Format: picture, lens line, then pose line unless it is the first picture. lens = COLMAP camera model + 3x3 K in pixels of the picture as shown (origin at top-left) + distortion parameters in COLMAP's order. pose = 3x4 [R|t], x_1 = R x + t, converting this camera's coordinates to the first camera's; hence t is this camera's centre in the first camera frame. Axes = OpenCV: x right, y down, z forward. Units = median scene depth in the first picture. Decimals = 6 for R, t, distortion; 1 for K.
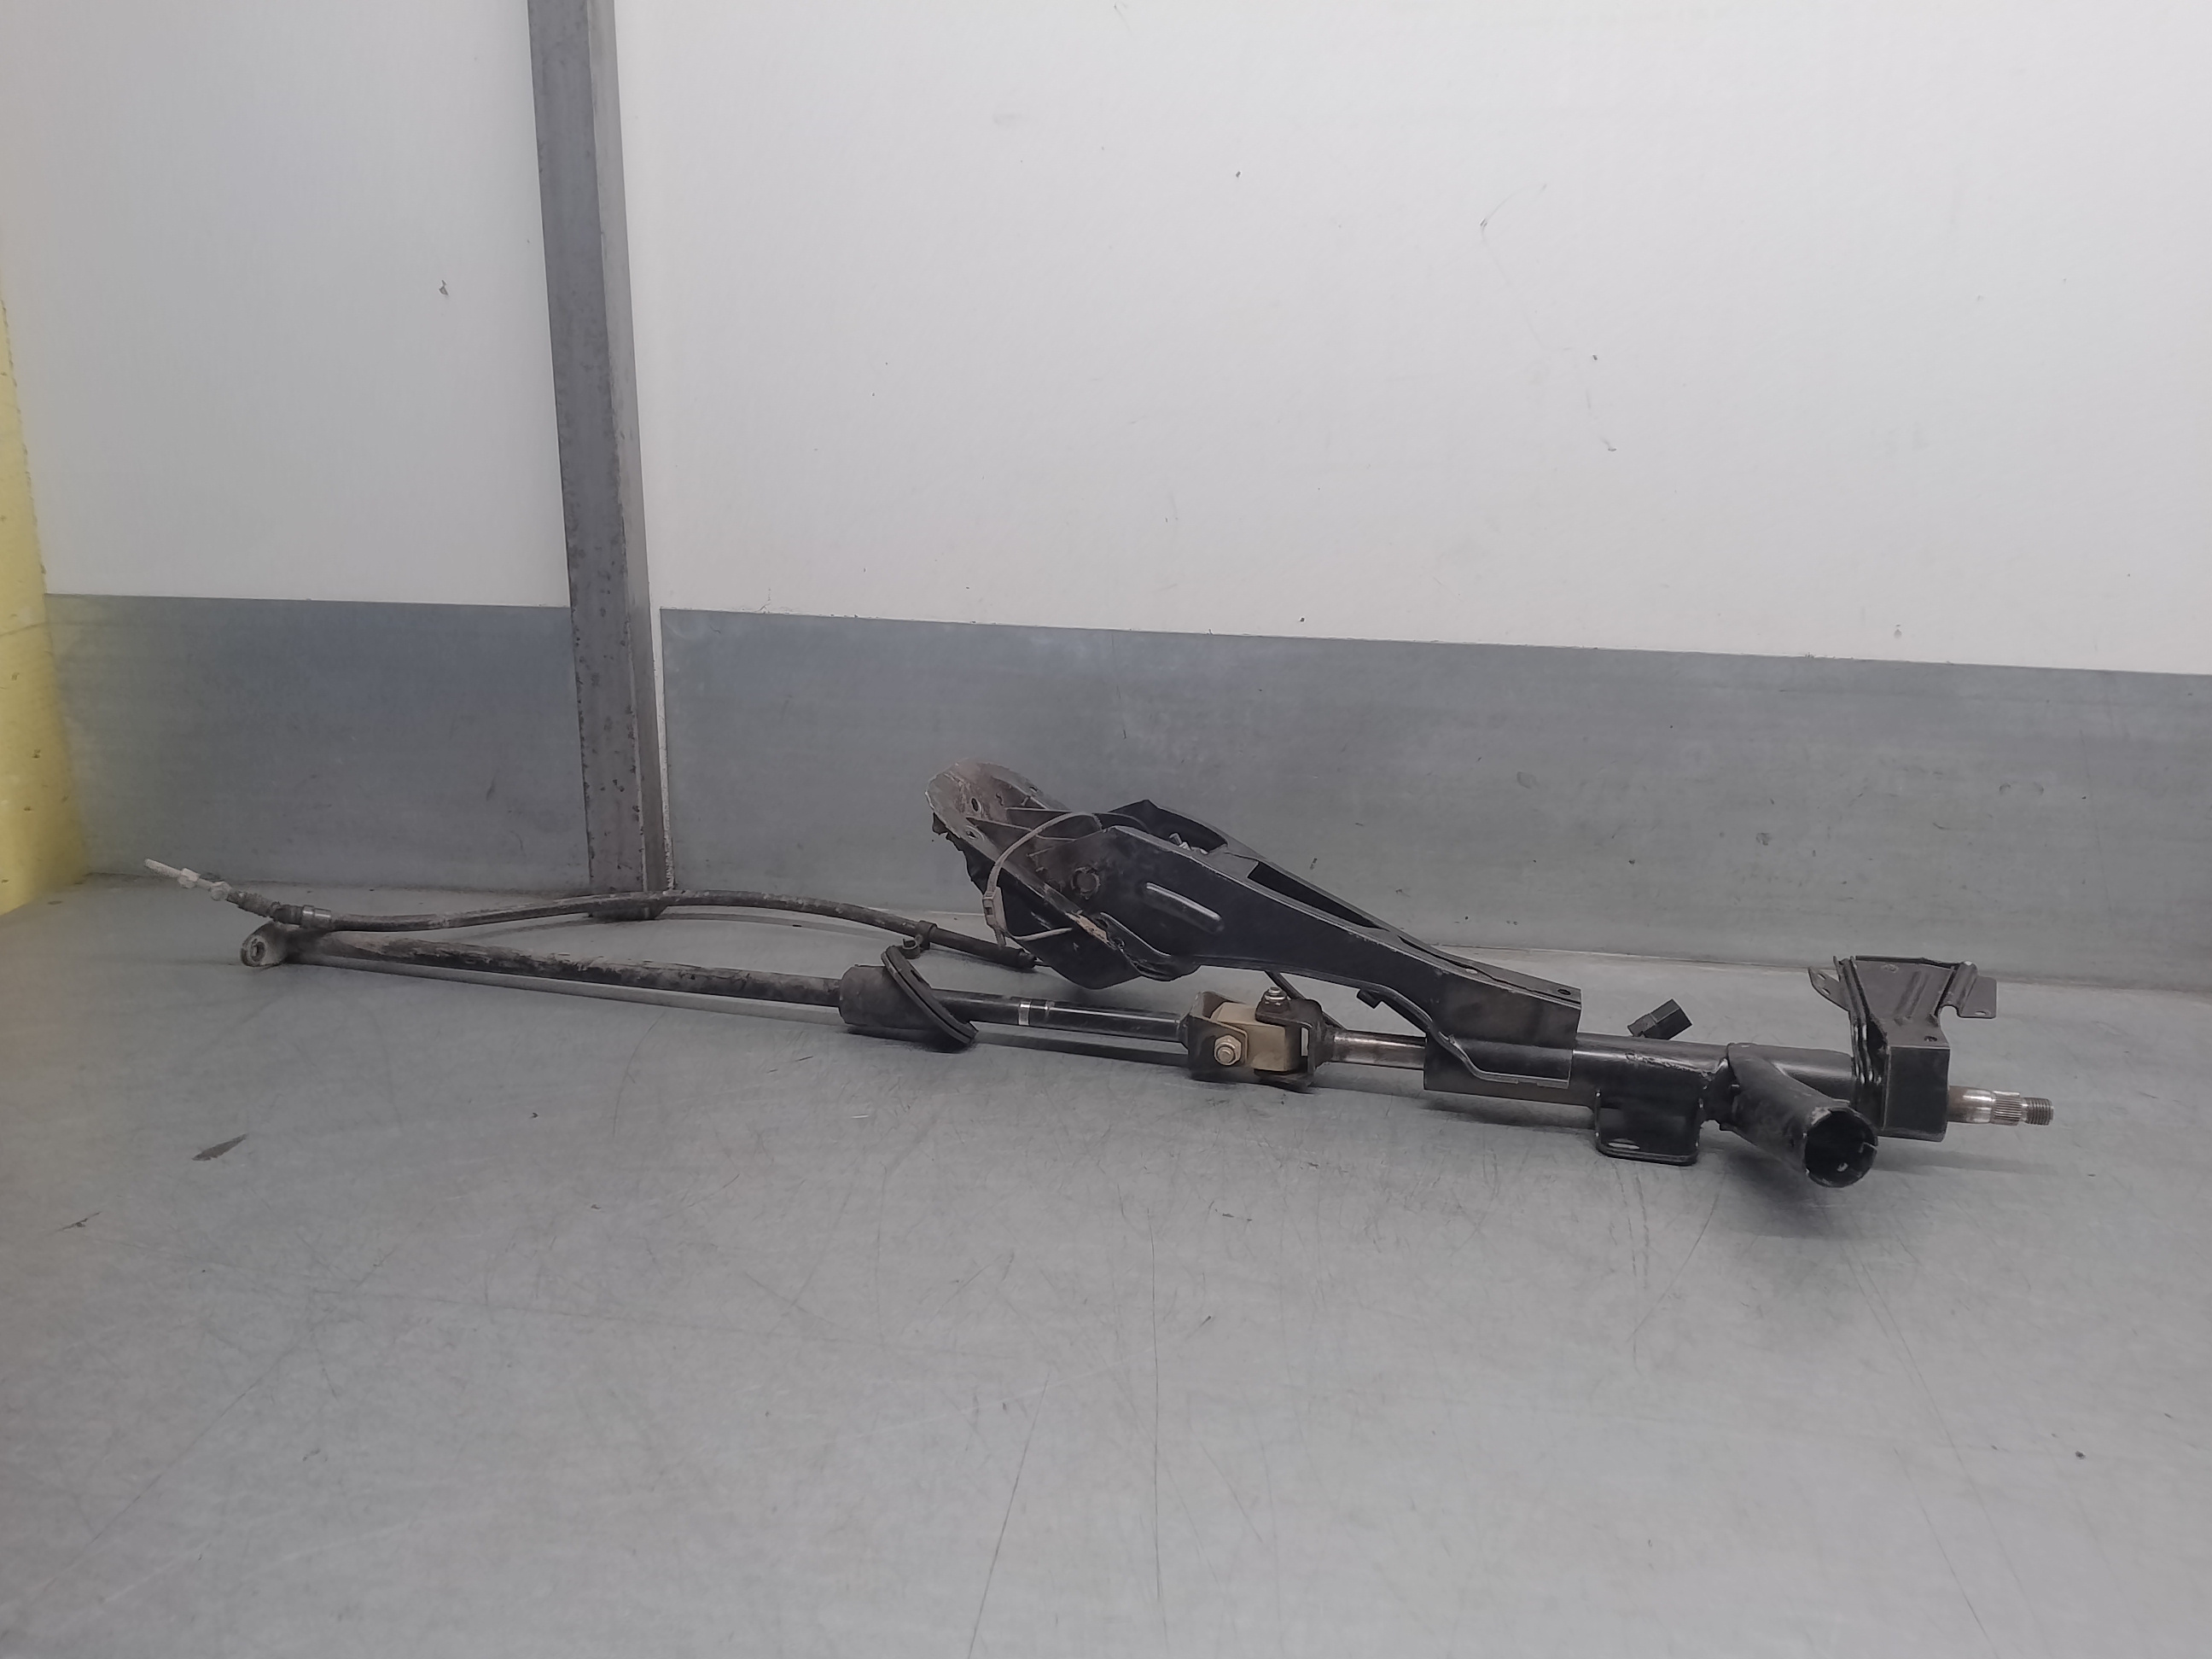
lens RADIAL K [[1766.2, 0, 1106.0], [0, 1766.2, 829.5], [0, 0, 1]] dist [0.075931, -0.161722]
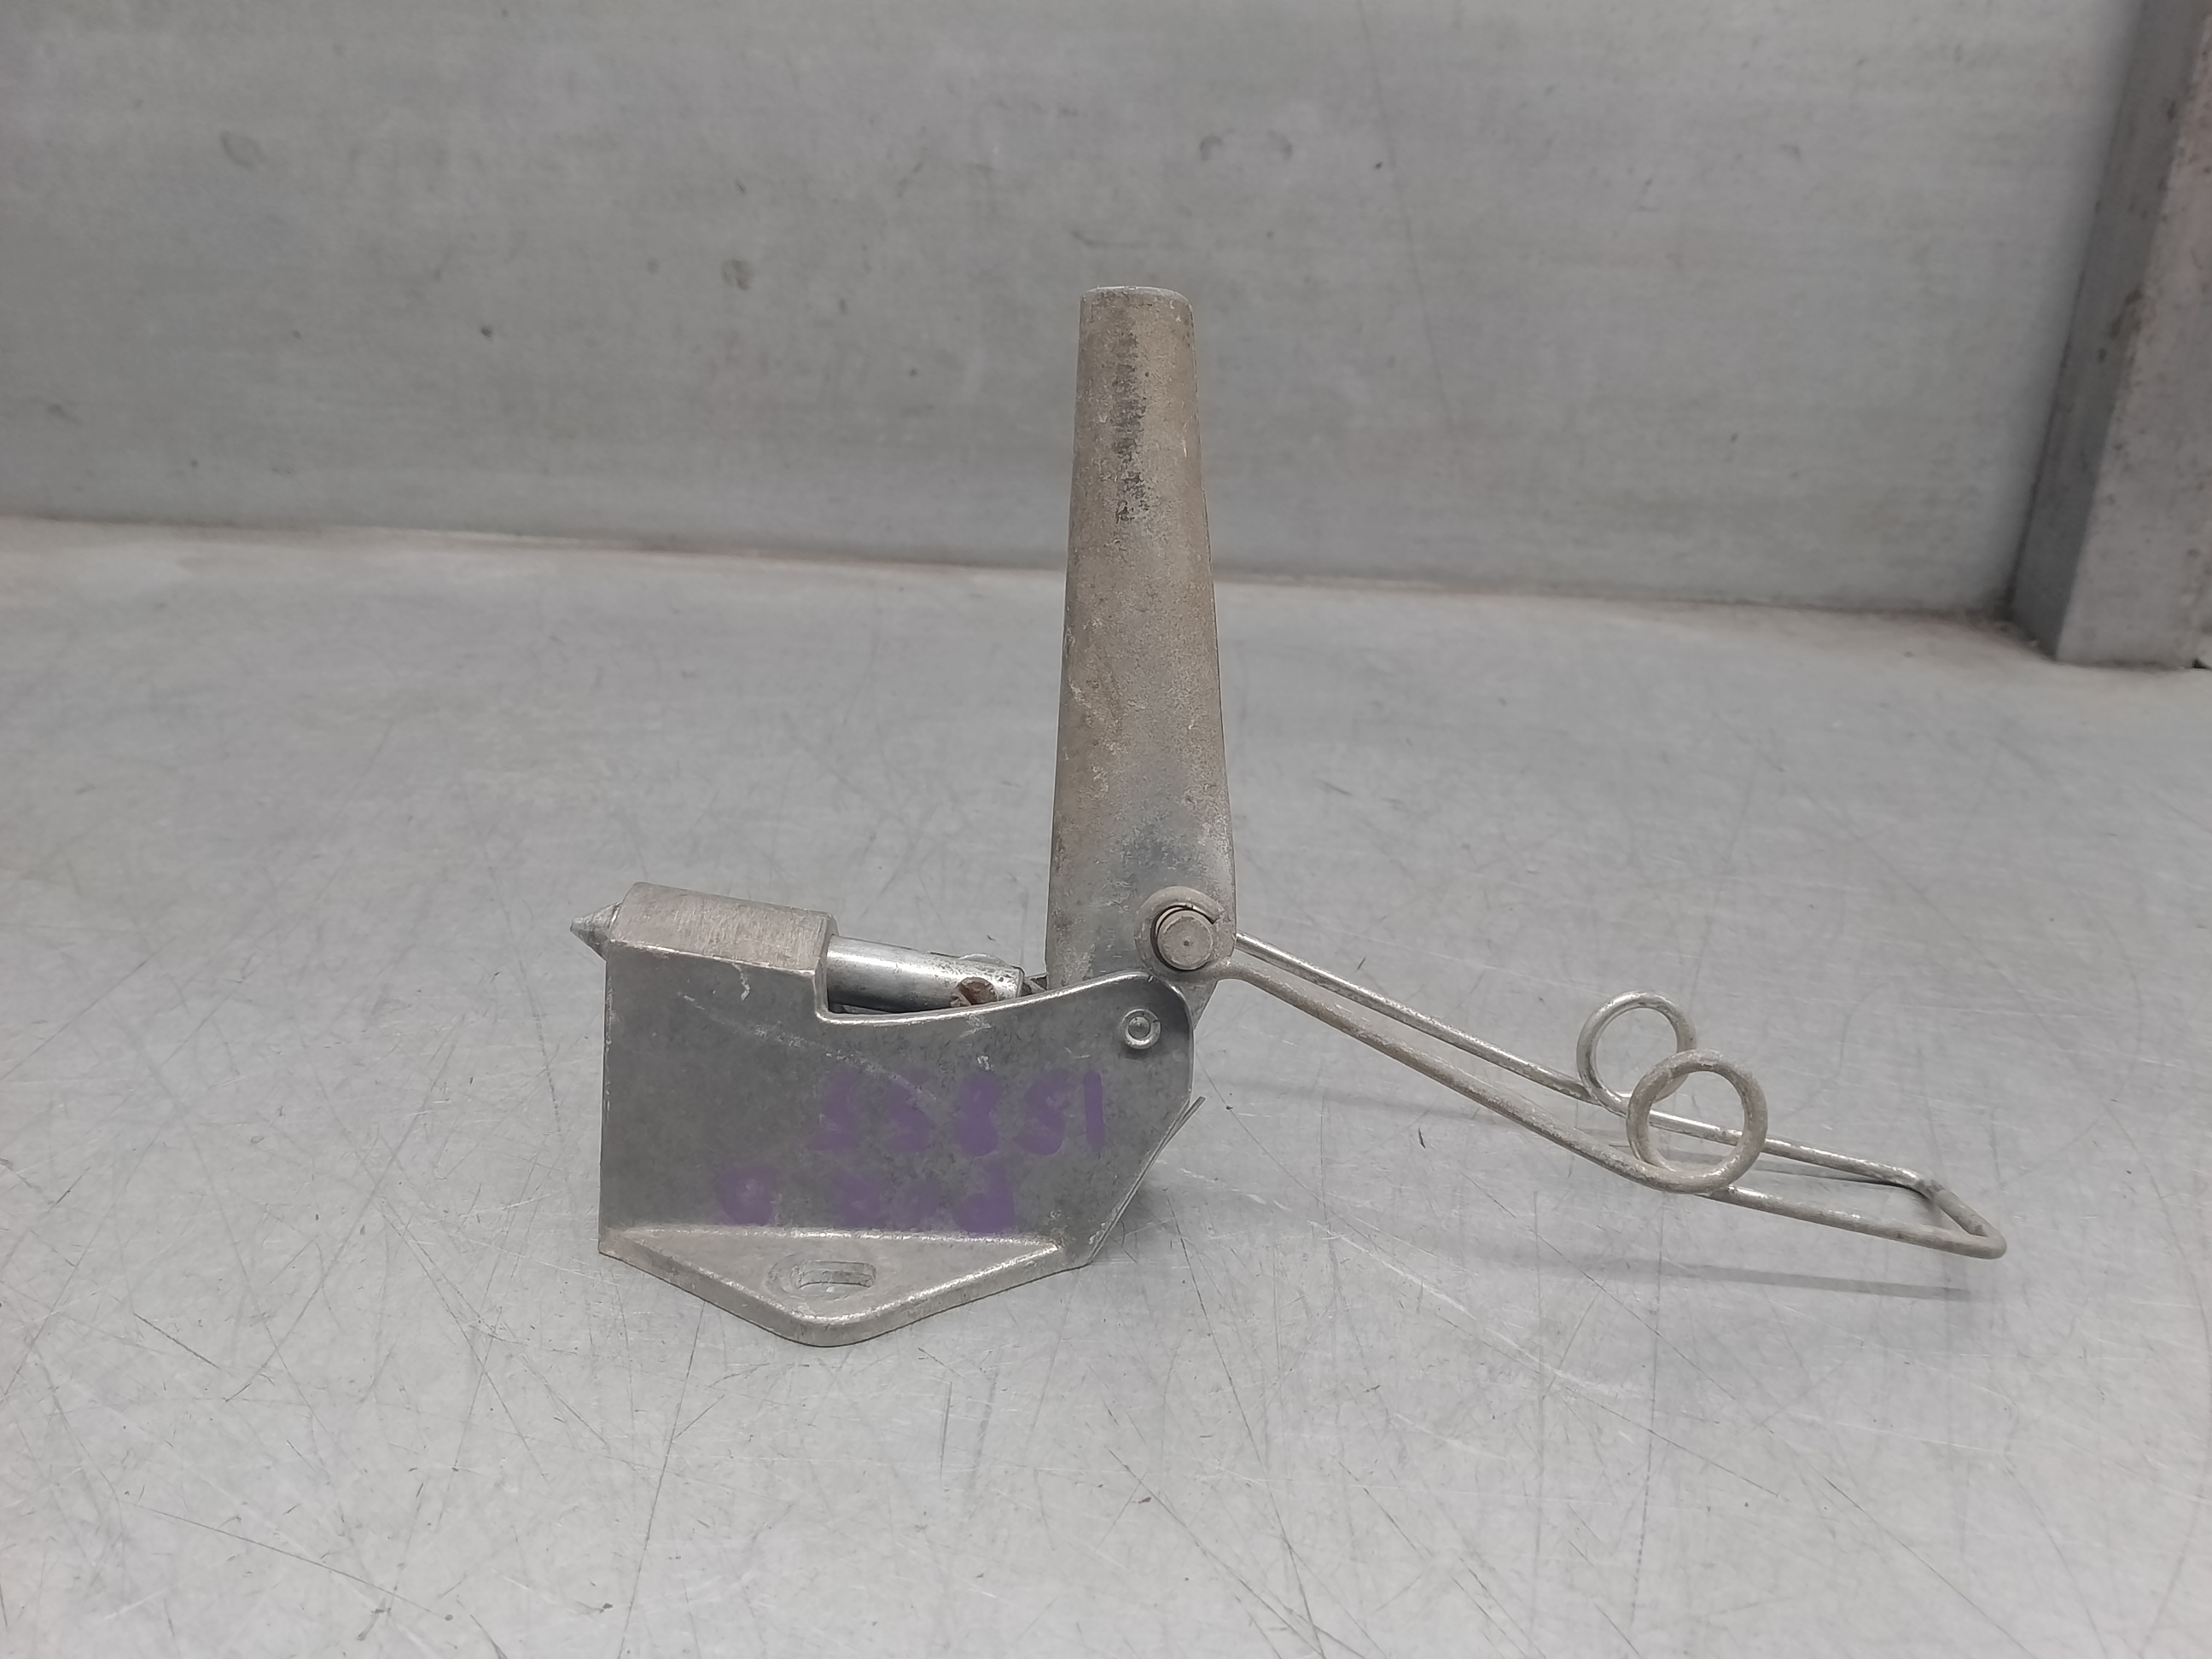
lens RADIAL K [[1771.2, 0, 1102.4], [0, 1771.2, 843.6], [0, 0, 1]] dist [0.056029, -0.138791]
pose [[0.999486, -0.006377, 0.031410, 0.455513], [0.002312, 0.991797, 0.127801, 0.095830], [-0.031967, -0.127663, 0.991302, 0.514995]]
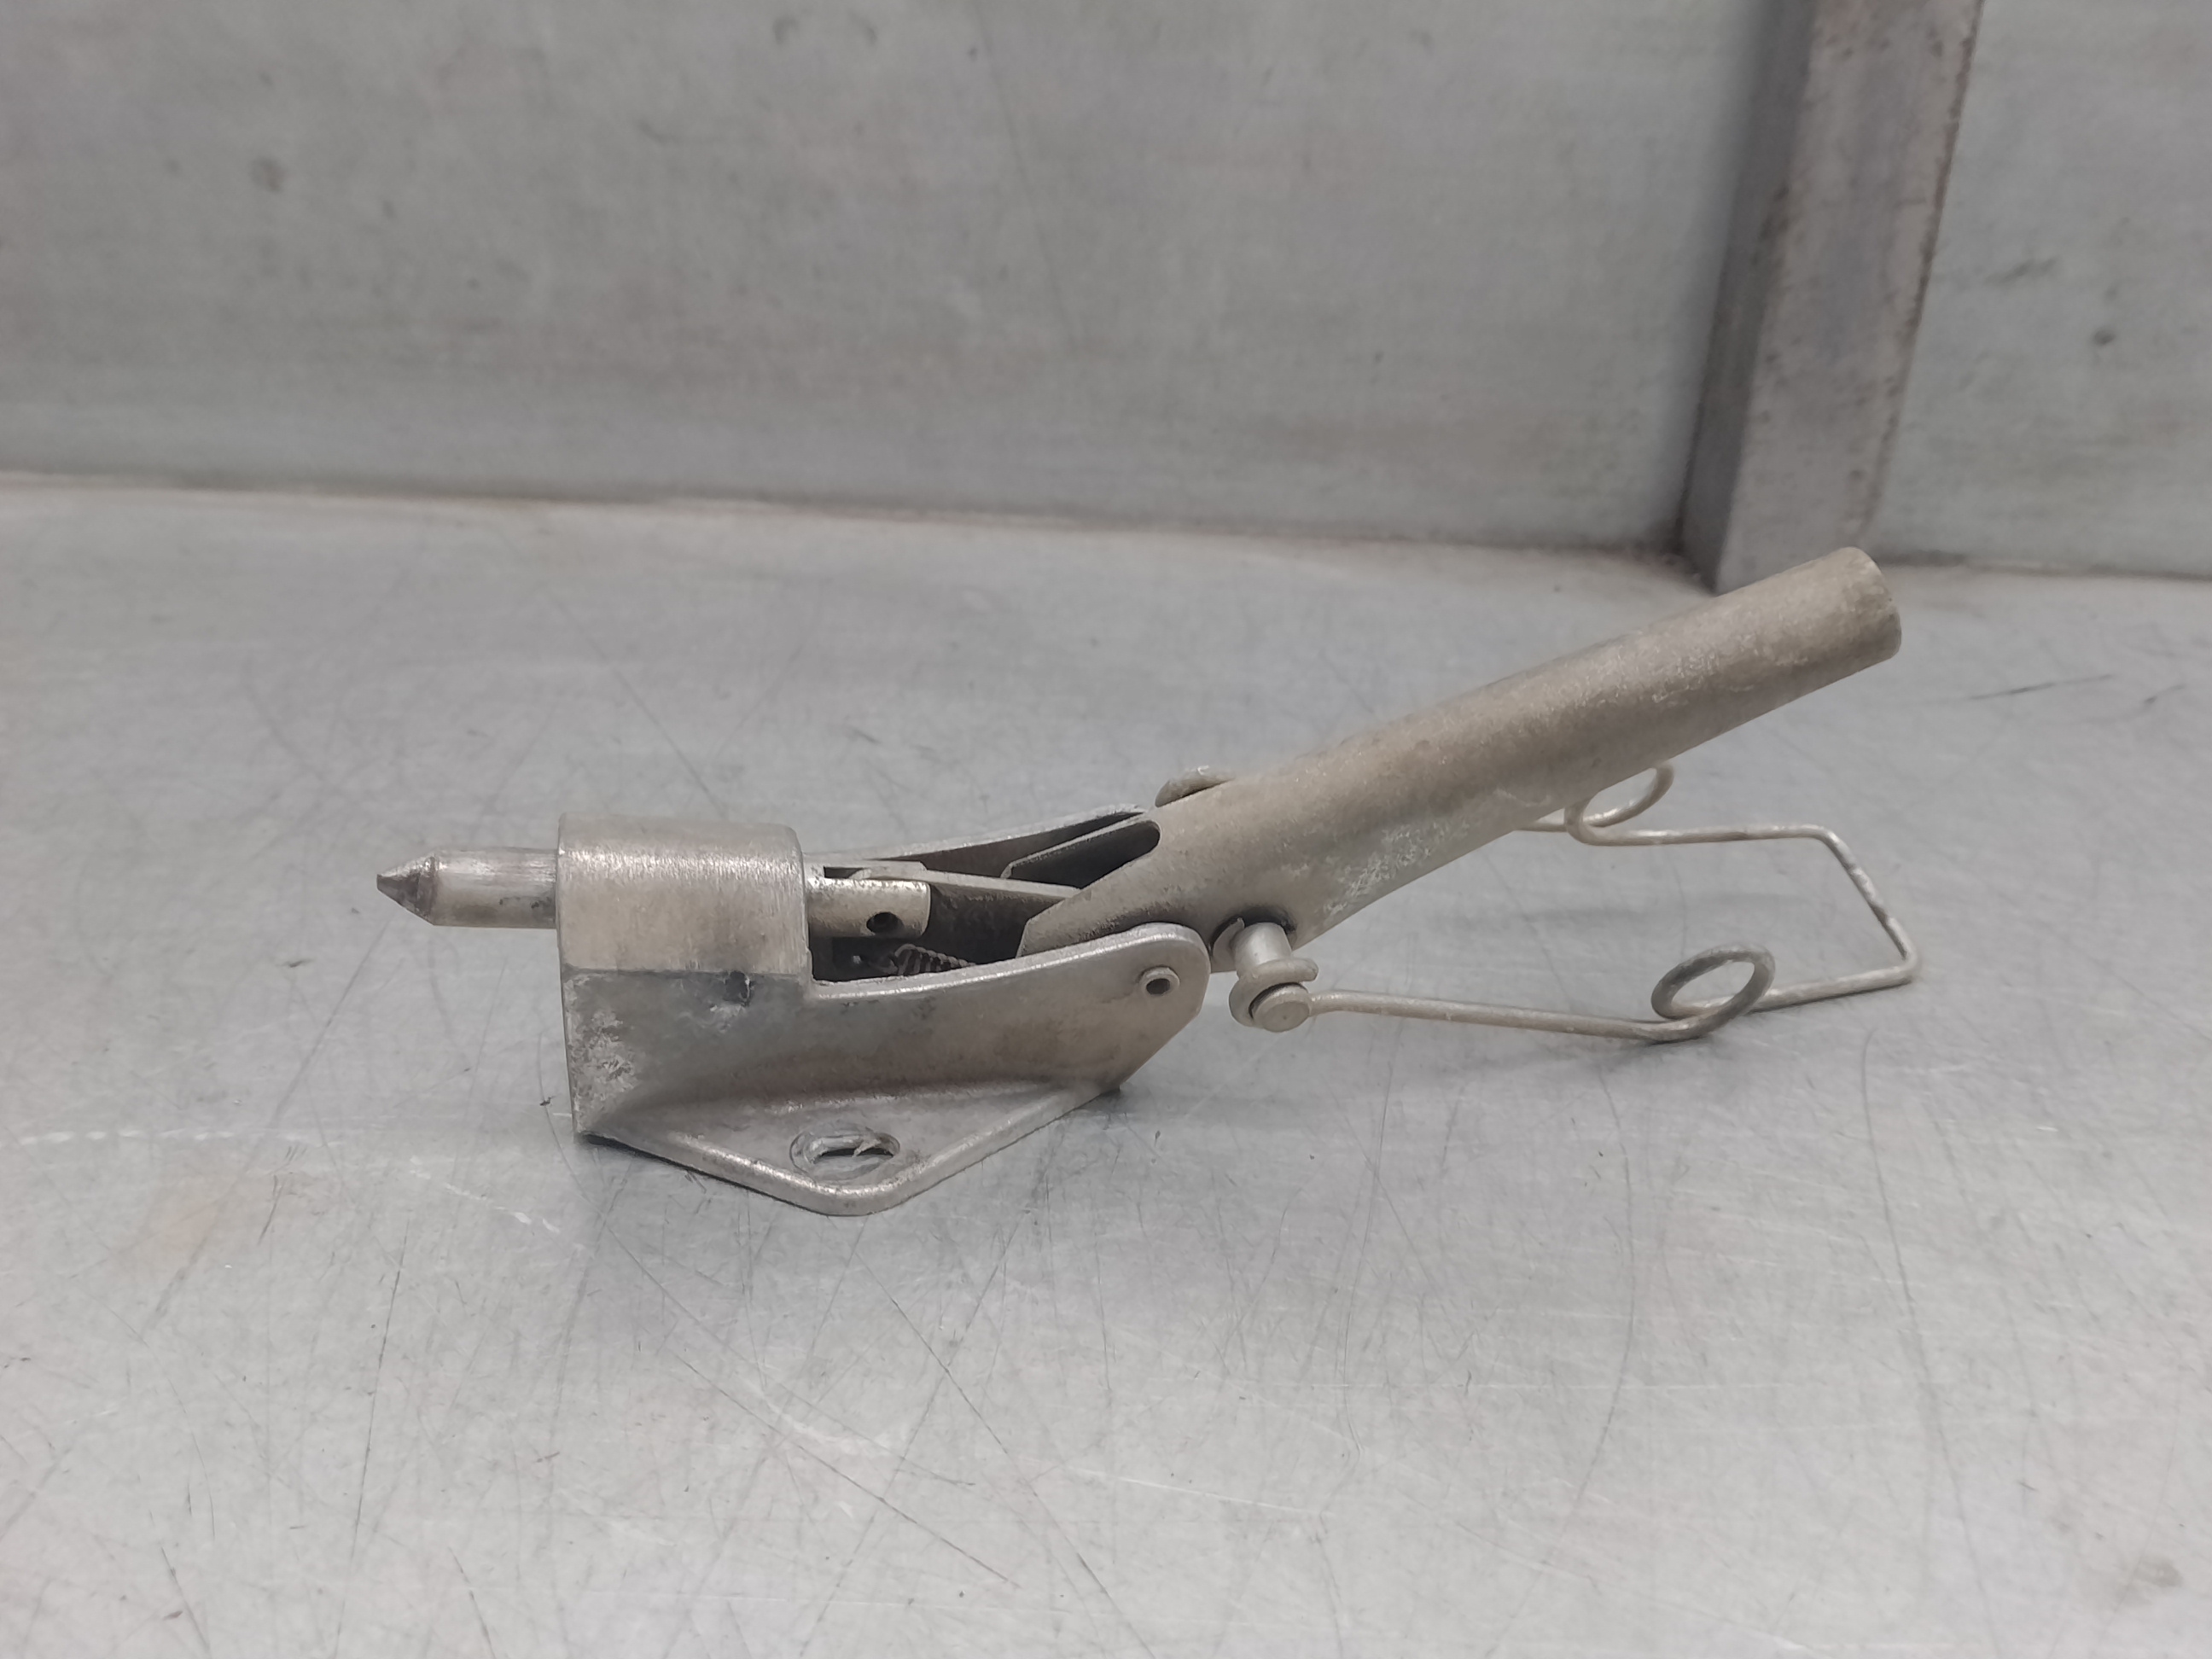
lens RADIAL K [[1800.6, 0, 1106.0], [0, 1800.6, 829.5], [0, 0, 1]] dist [0.042383, -0.134036]
pose [[0.995547, -0.022419, 0.091560, 0.529788], [0.010539, 0.991689, 0.128226, 0.107019], [-0.093674, -0.126690, 0.987509, 0.549014]]
